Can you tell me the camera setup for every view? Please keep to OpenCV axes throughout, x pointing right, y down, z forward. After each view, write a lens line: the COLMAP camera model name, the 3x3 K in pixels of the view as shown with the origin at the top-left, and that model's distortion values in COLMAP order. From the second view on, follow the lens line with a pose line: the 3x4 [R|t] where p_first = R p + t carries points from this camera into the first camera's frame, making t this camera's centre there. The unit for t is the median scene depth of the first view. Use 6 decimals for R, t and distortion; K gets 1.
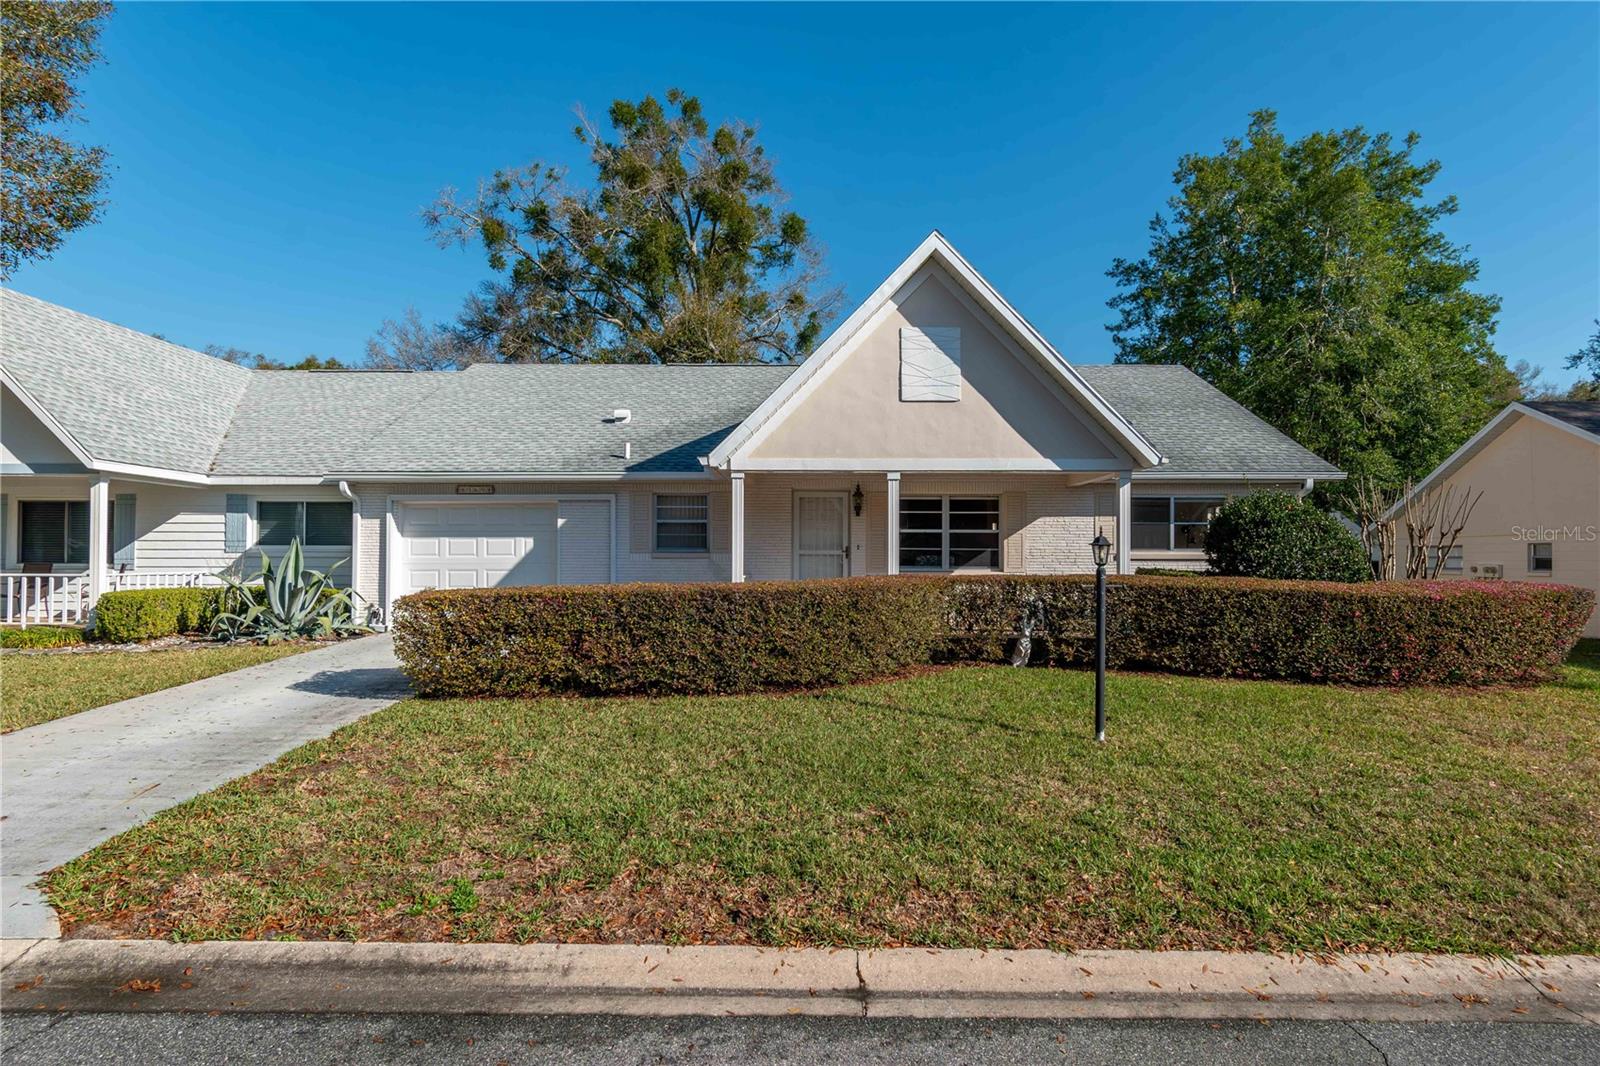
lens RADIAL K [[878.7, 0, 802.5], [0, 878.7, 541.5], [0, 0, 1]] dist [-0.000353, -0.000781]
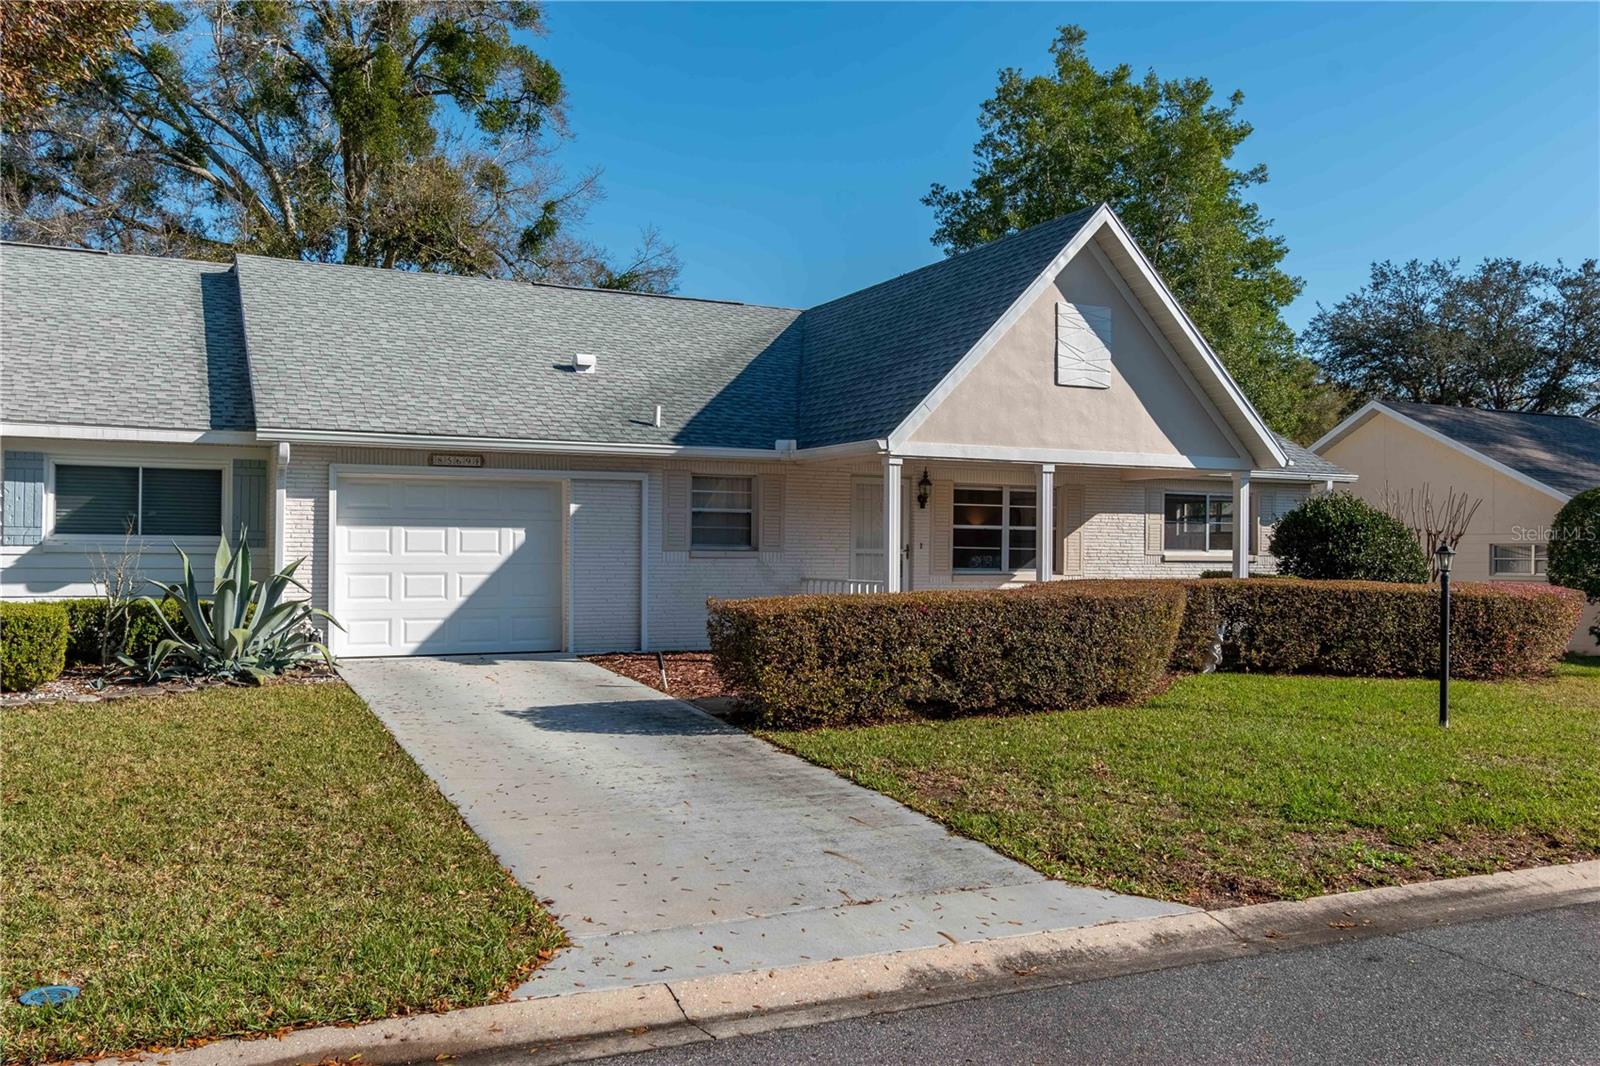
lens RADIAL K [[1325.1, 0, 793.4], [0, 1325.1, 527.1], [0, 0, 1]] dist [-0.000518, 0.006257]
pose [[0.901951, 0.013918, 0.431613, -0.589901], [-0.014639, 0.999891, -0.001651, -0.007194], [-0.431589, -0.004830, 0.902057, -0.084353]]
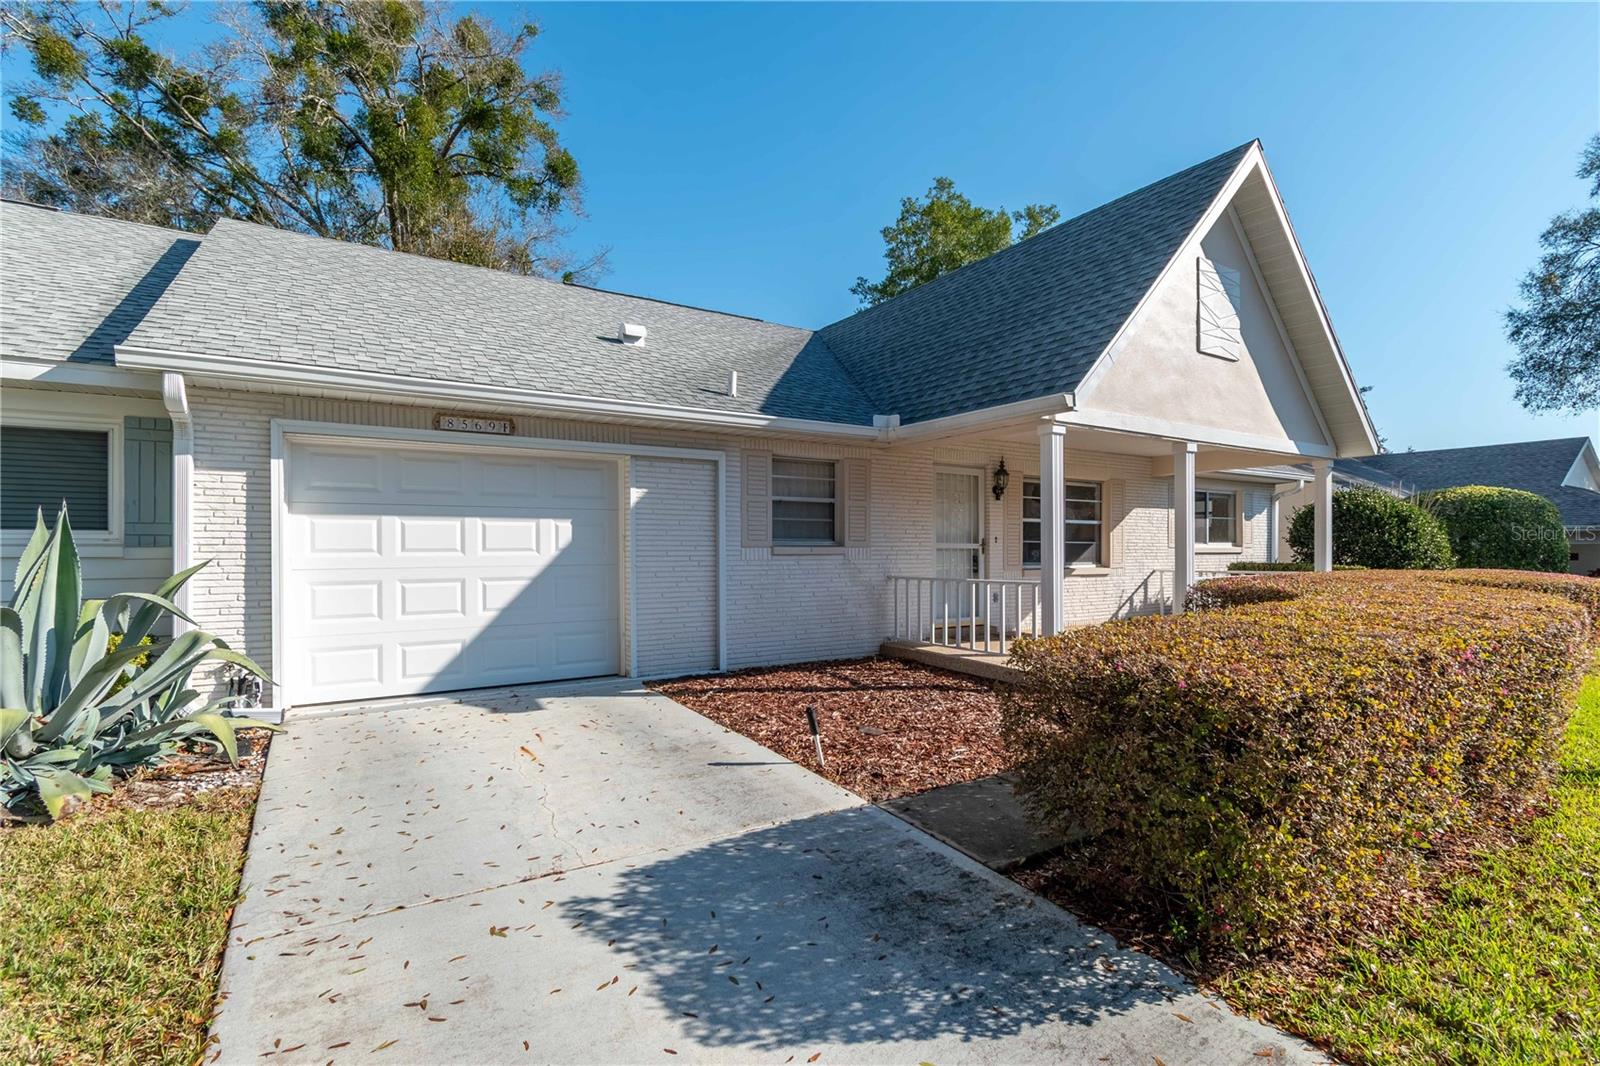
lens RADIAL K [[757.2, 0, 806.5], [0, 757.2, 548.4], [0, 0, 1]] dist [-0.000390, -0.001442]
pose [[0.835553, -0.001953, 0.549406, -0.455409], [-0.005862, 0.999905, 0.012471, 0.007079], [-0.549378, -0.013641, 0.835463, 0.521754]]
